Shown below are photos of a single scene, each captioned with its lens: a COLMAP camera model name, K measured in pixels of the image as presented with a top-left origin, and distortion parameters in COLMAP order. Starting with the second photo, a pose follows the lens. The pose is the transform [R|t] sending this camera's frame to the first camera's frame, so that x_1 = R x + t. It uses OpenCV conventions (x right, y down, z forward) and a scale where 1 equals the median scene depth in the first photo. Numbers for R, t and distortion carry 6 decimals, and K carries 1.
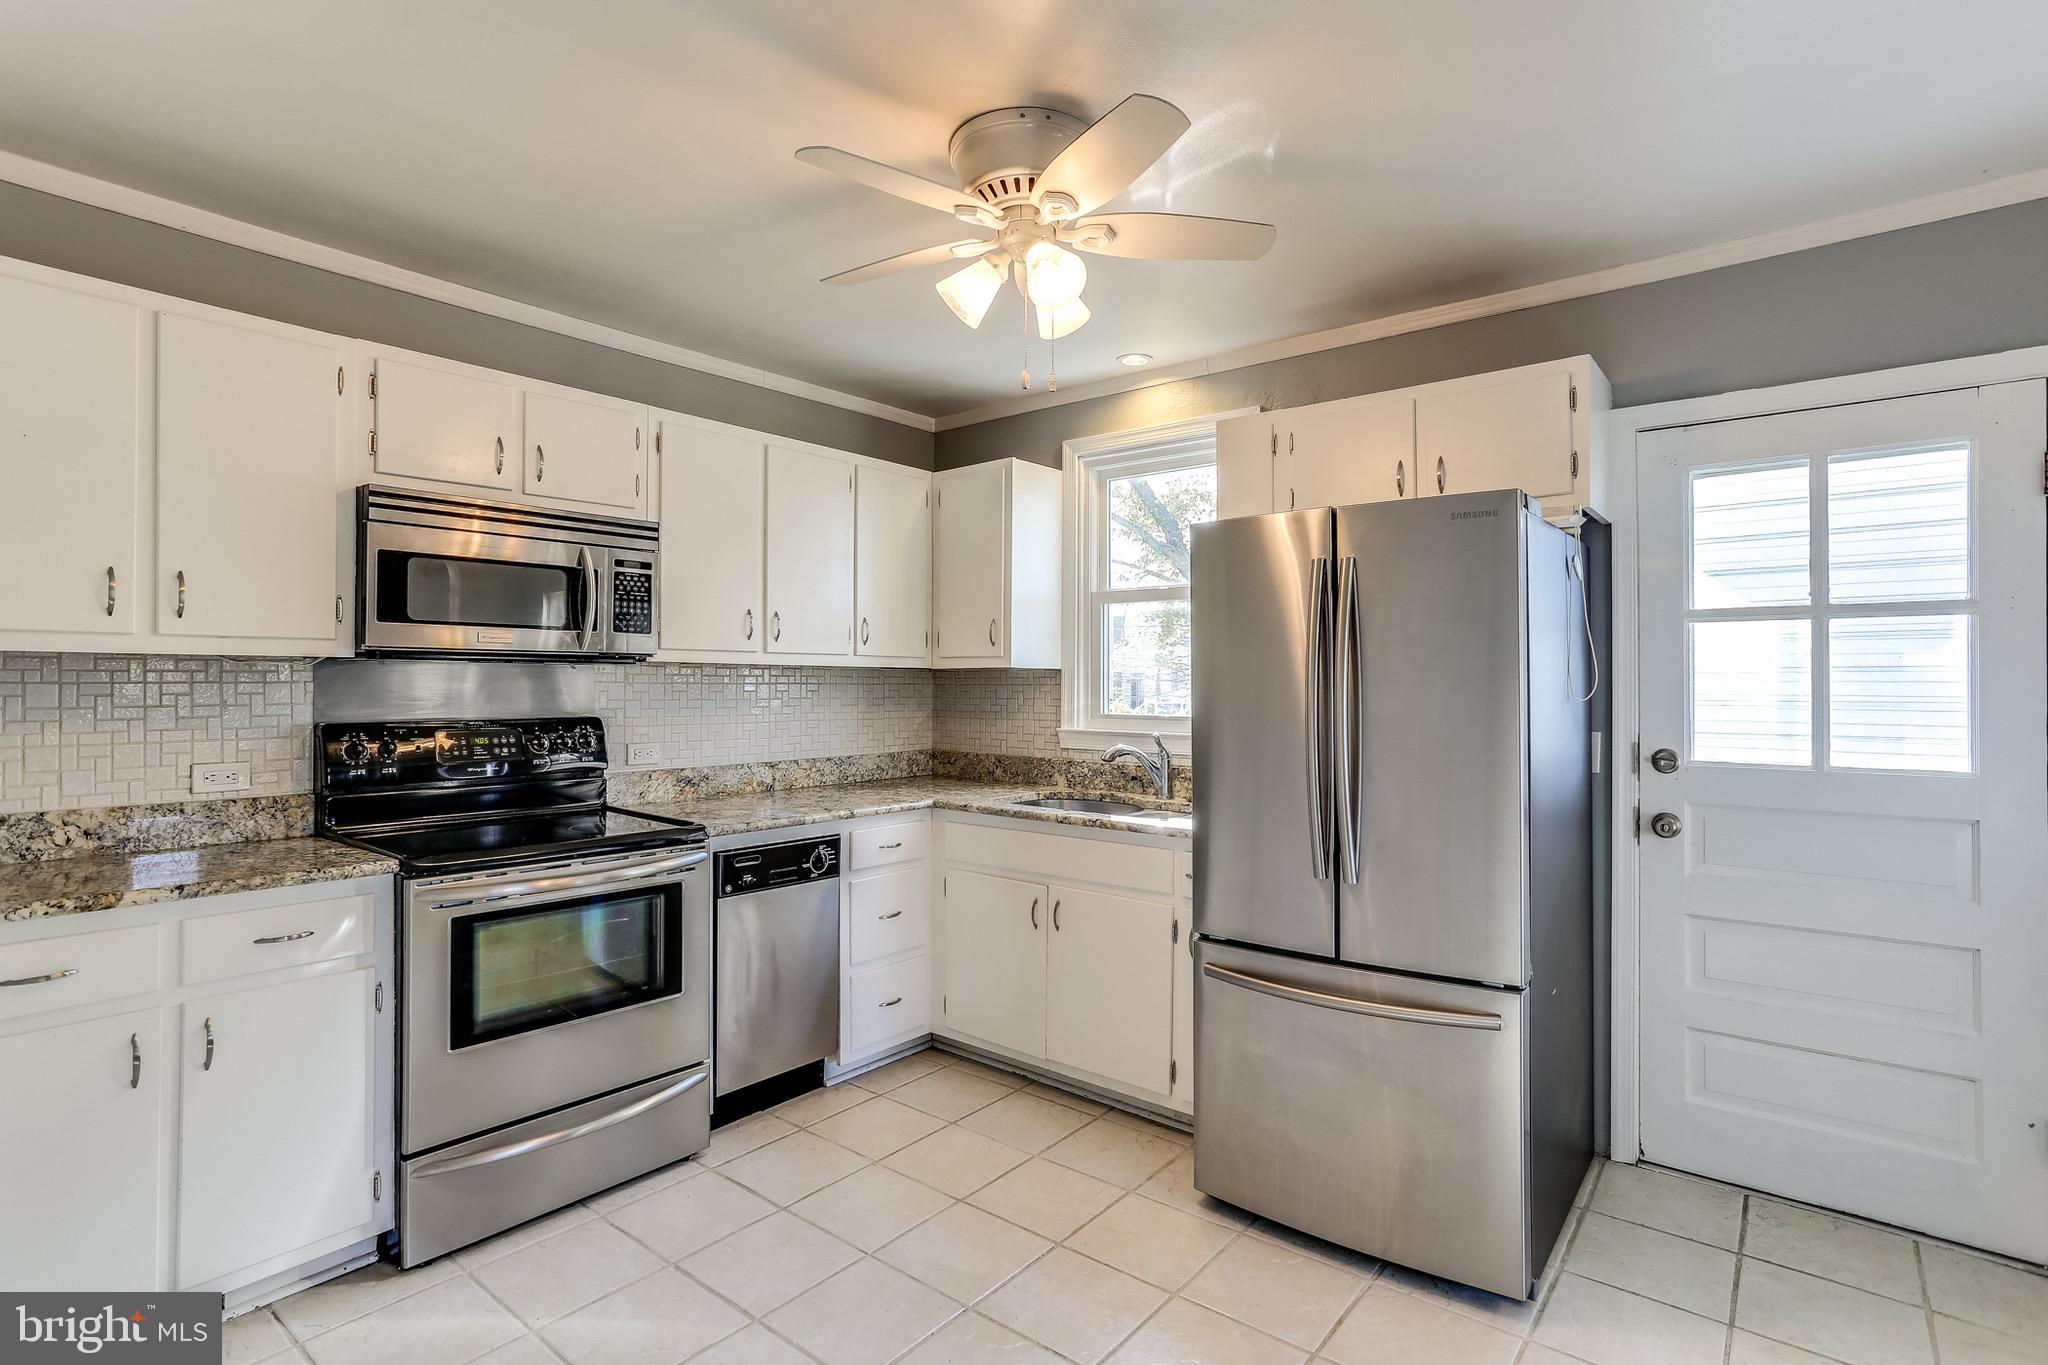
lens RADIAL K [[1002.8, 0, 1026.5], [0, 1002.8, 674.3], [0, 0, 1]] dist [-0.049916, 0.029852]
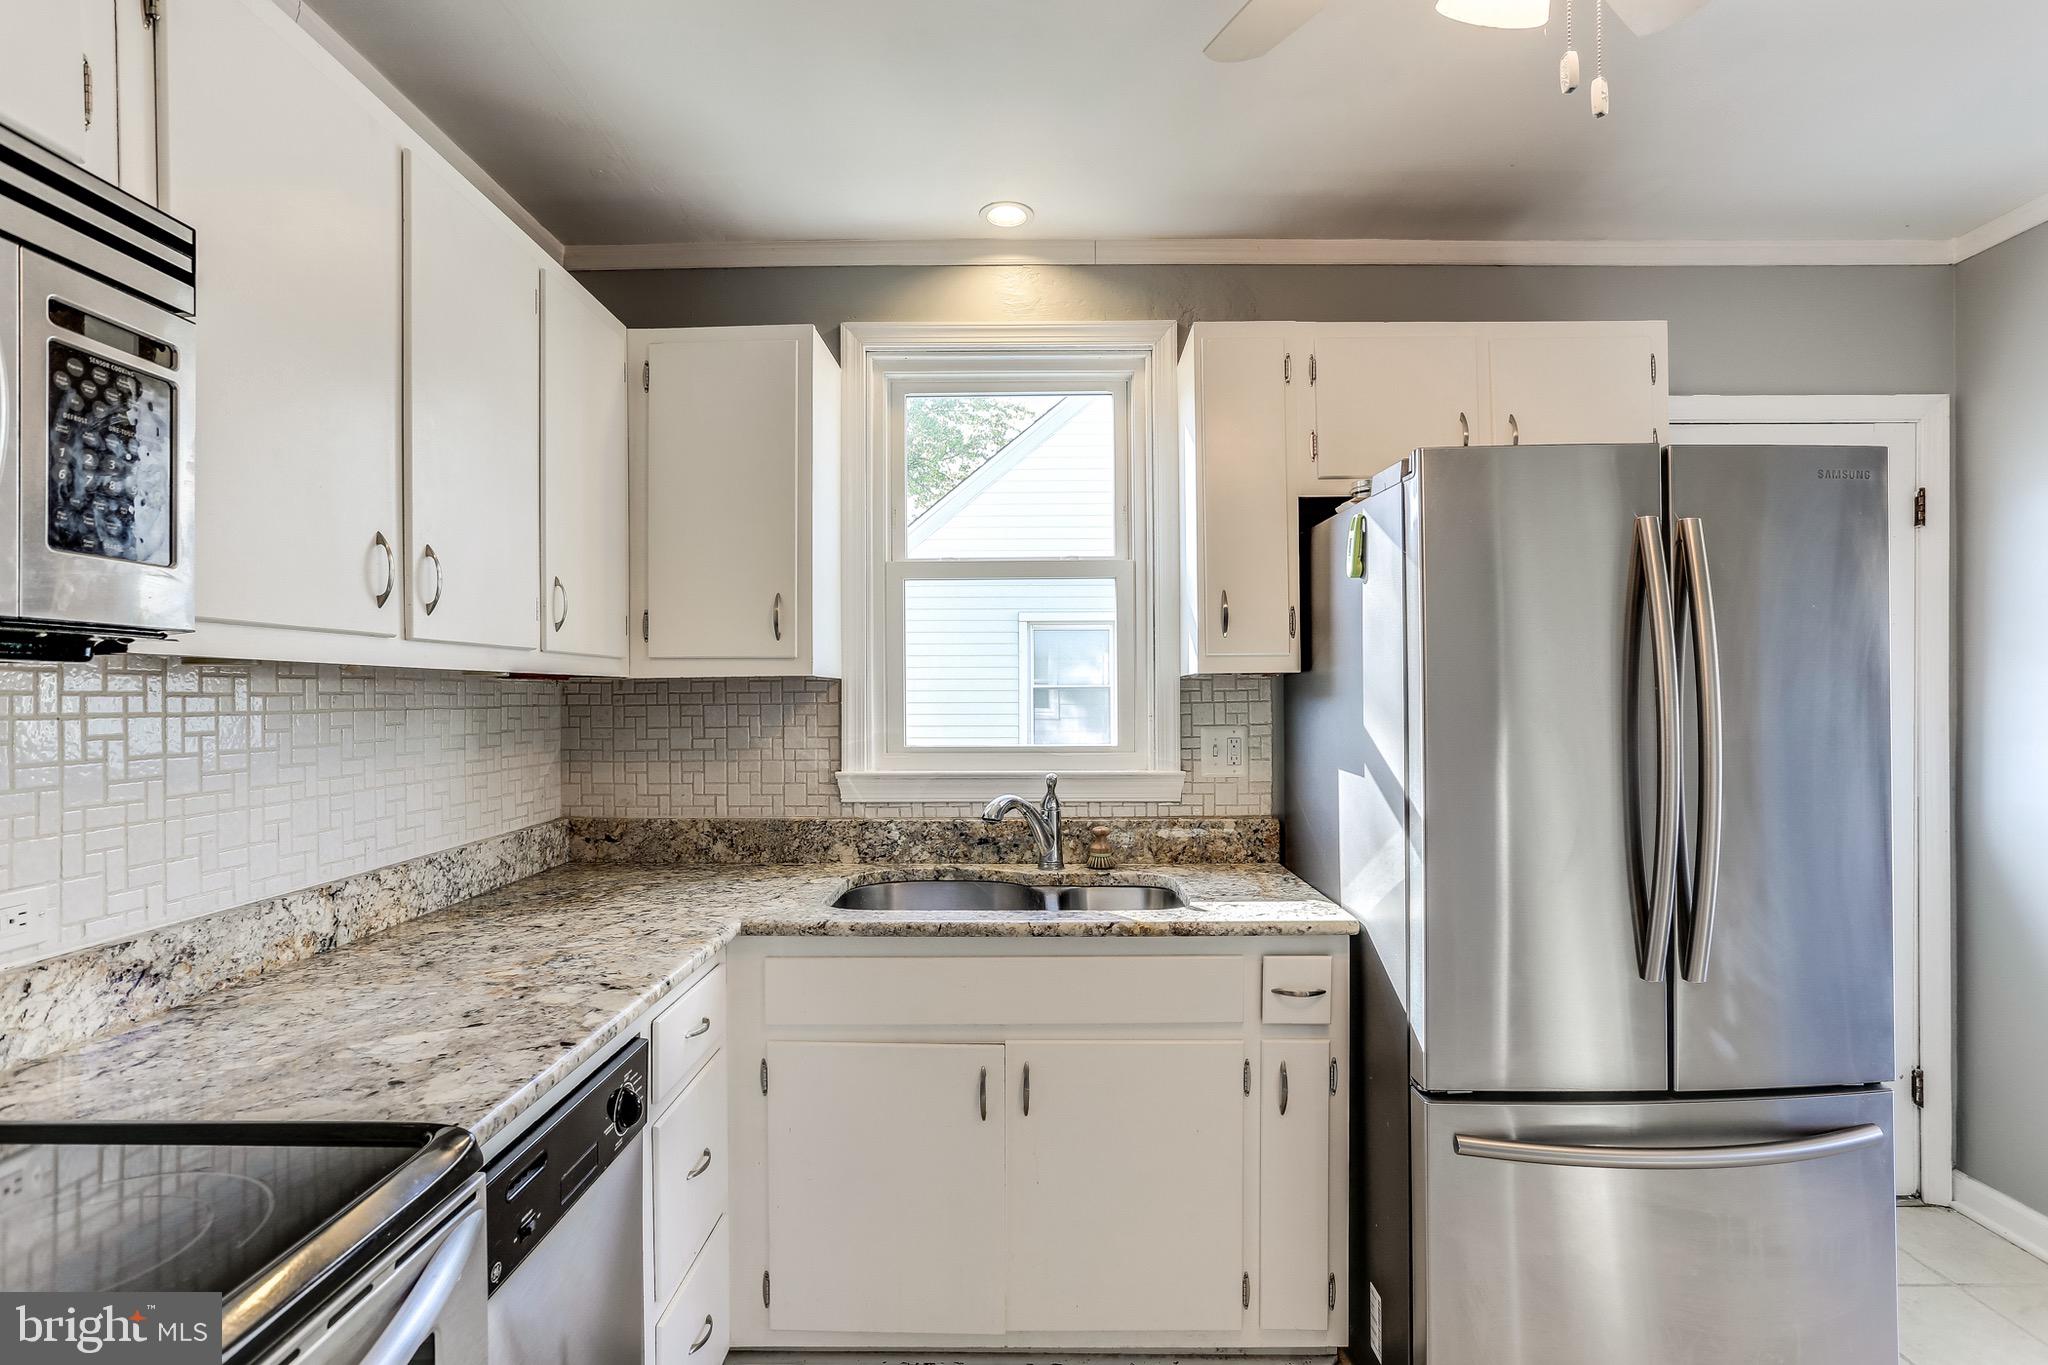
lens RADIAL K [[1001.5, 0, 1041.0], [0, 1001.5, 693.0], [0, 0, 1]] dist [-0.044133, 0.027339]
pose [[0.776397, -0.008895, 0.630181, -0.349889], [0.004681, 0.999954, 0.008347, -0.001055], [-0.630227, -0.003531, 0.776403, 0.557925]]
